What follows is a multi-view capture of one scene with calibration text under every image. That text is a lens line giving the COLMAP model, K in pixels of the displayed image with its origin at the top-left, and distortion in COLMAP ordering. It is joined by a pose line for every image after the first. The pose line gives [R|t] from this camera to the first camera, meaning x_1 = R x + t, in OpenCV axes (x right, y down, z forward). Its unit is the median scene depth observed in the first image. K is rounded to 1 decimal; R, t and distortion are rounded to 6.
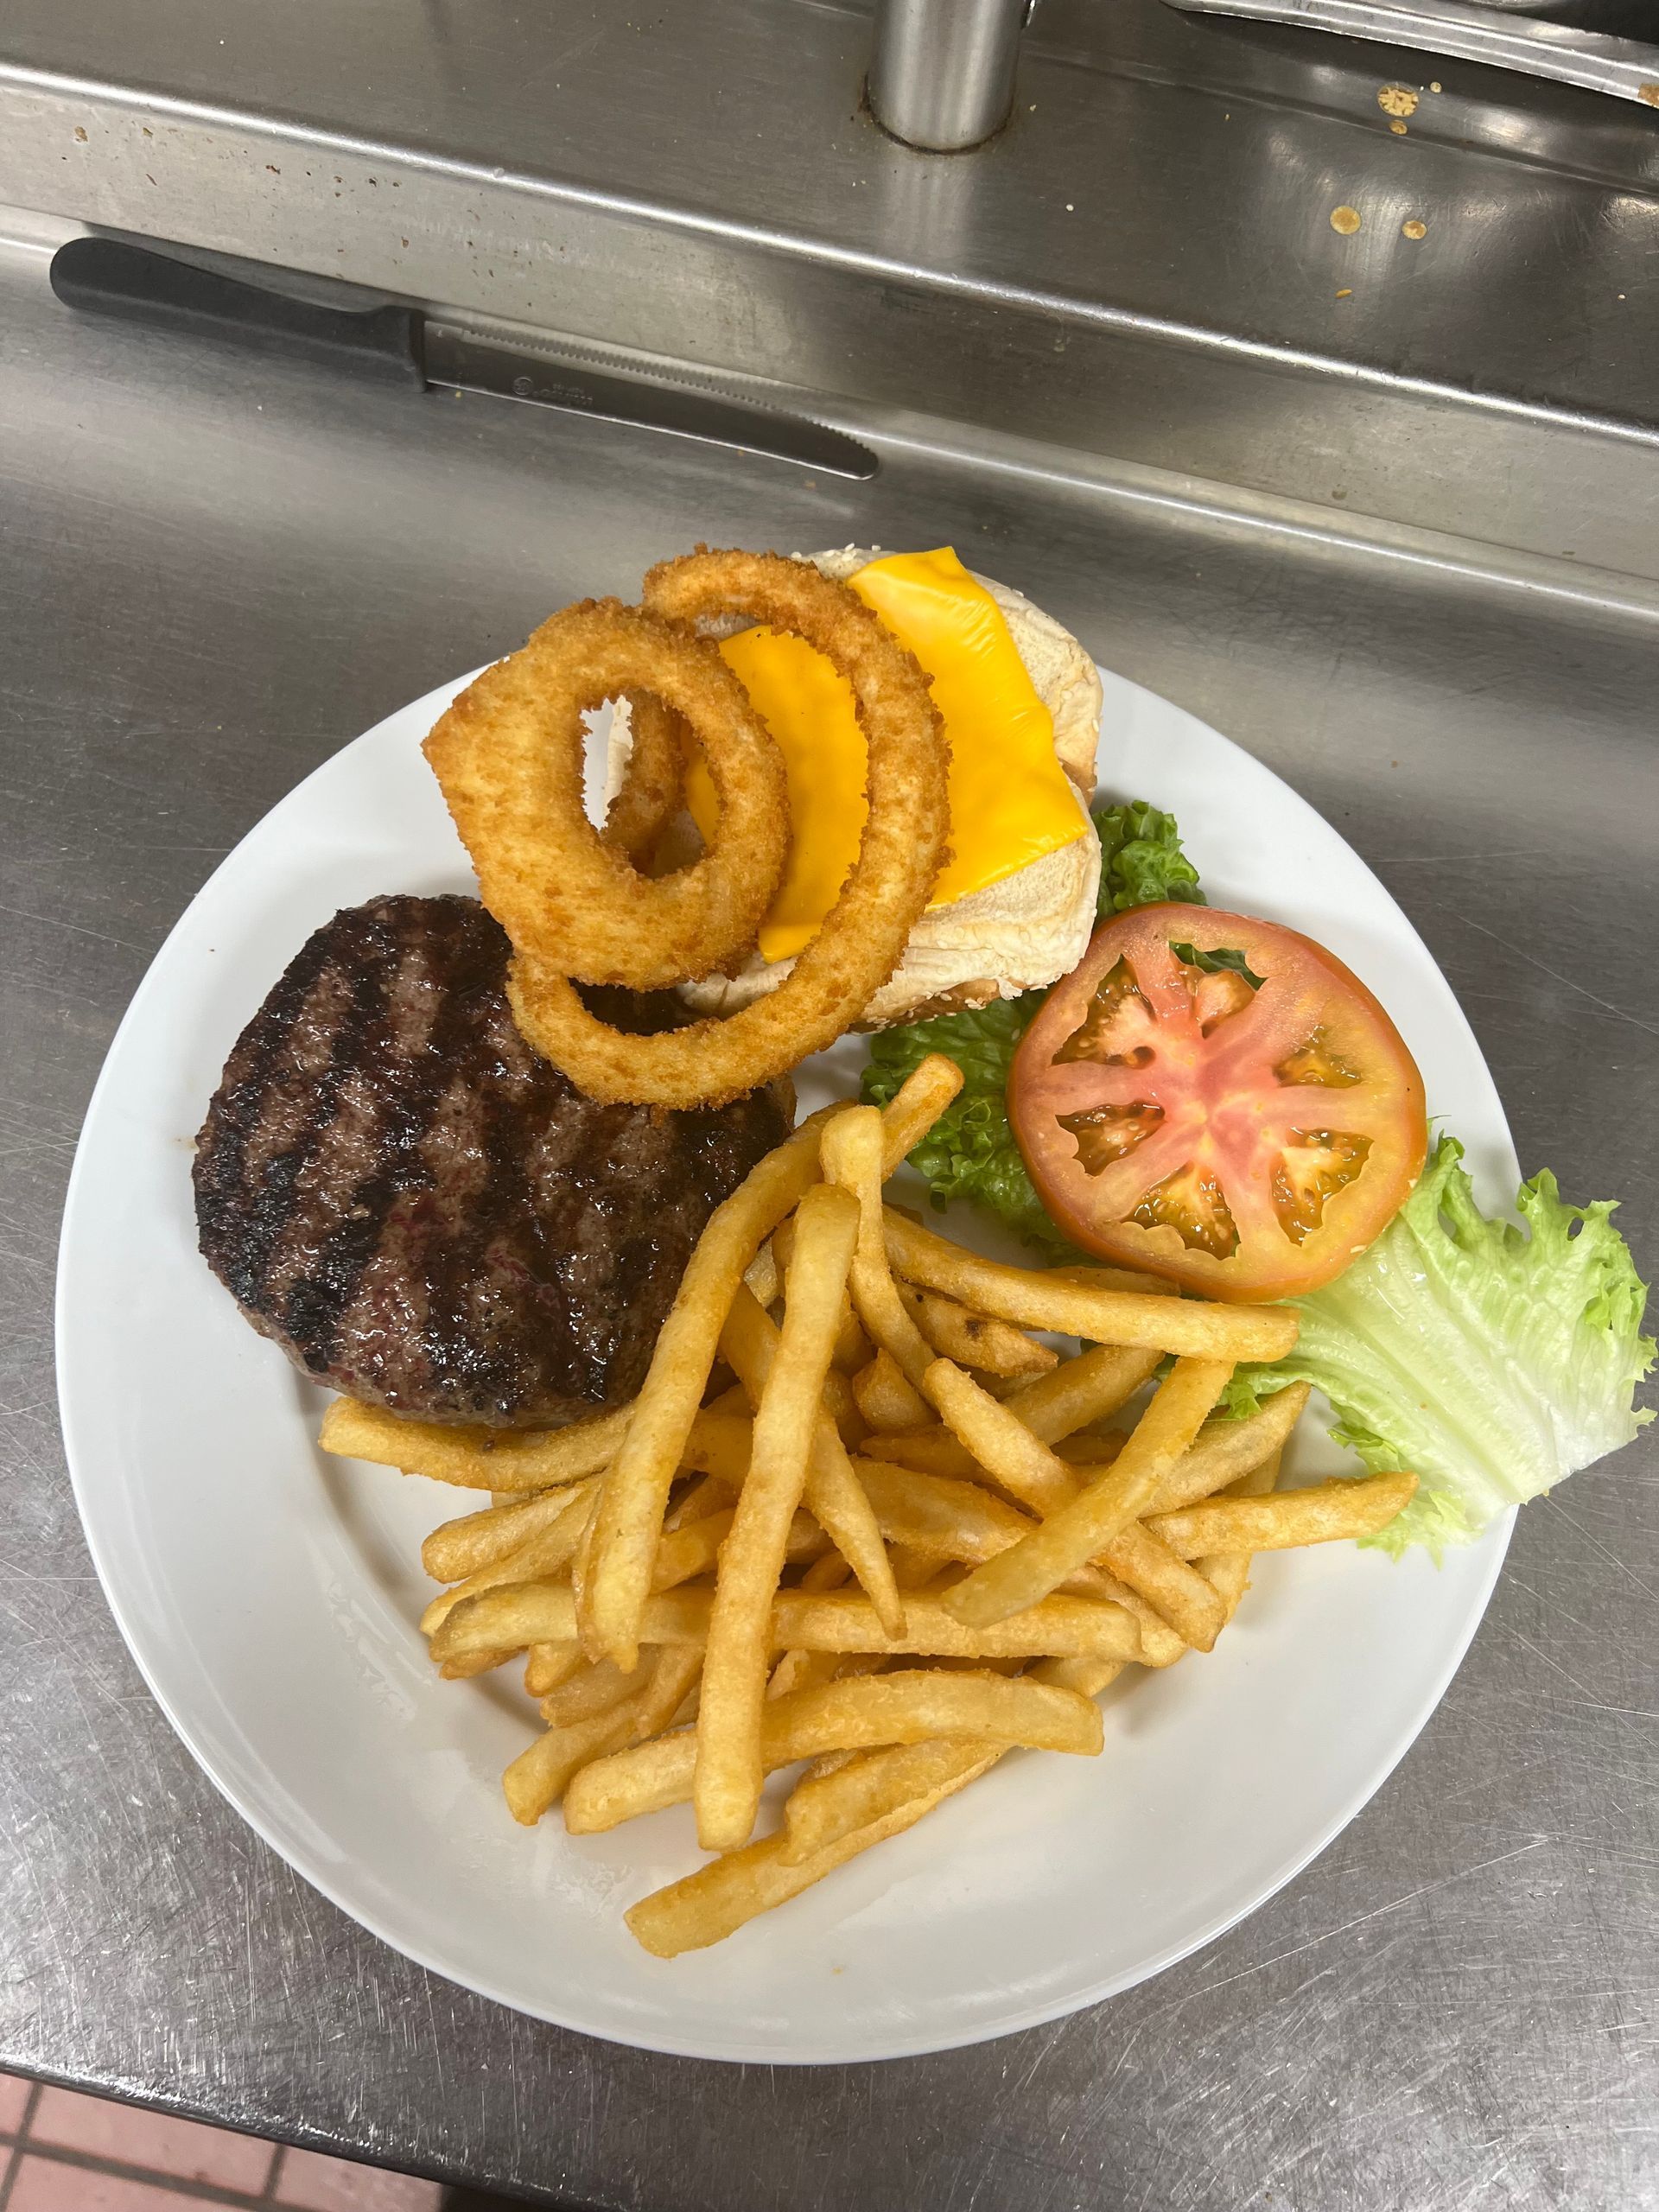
lens RADIAL K [[1765.2, 0, 865.1], [0, 1765.2, 1108.7], [0, 0, 1]] dist [0.077992, -0.123248]
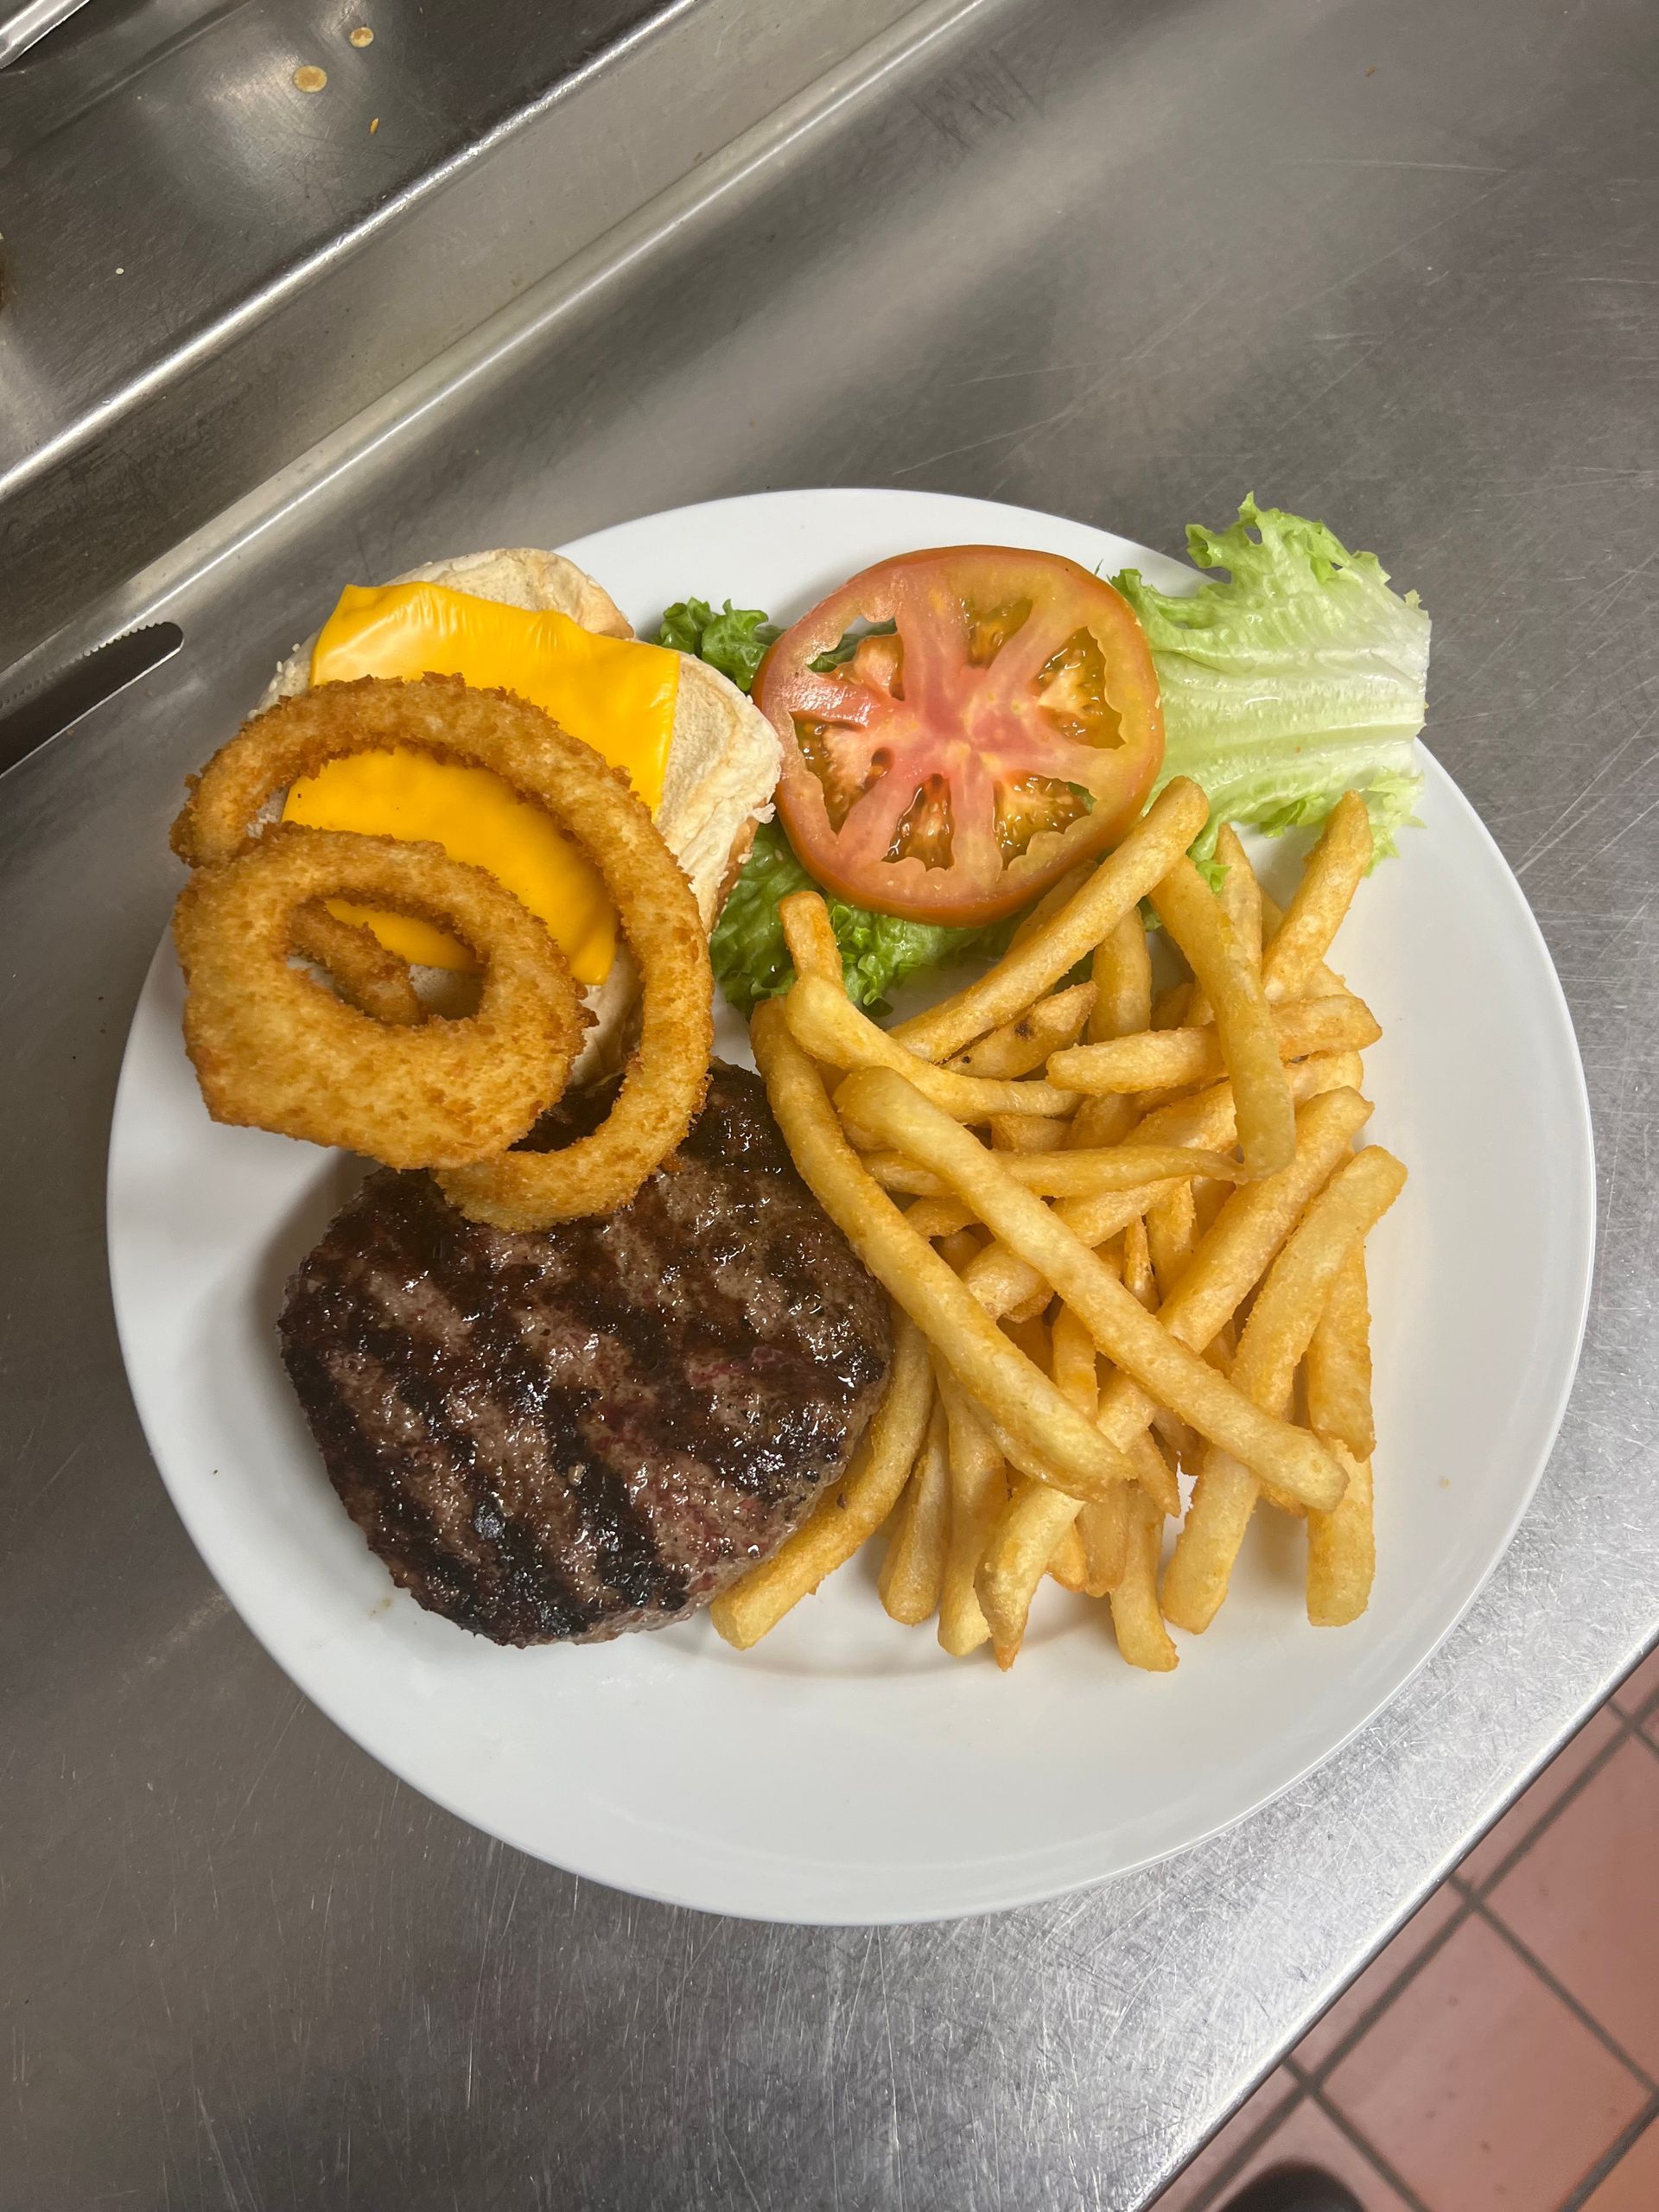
lens RADIAL K [[1765.2, 0, 865.1], [0, 1765.2, 1108.7], [0, 0, 1]] dist [0.077992, -0.123248]
pose [[0.563621, -0.805097, 0.184799, -0.208359], [0.797551, 0.588635, 0.131991, -0.056285], [-0.215045, 0.072994, 0.973872, 0.026907]]
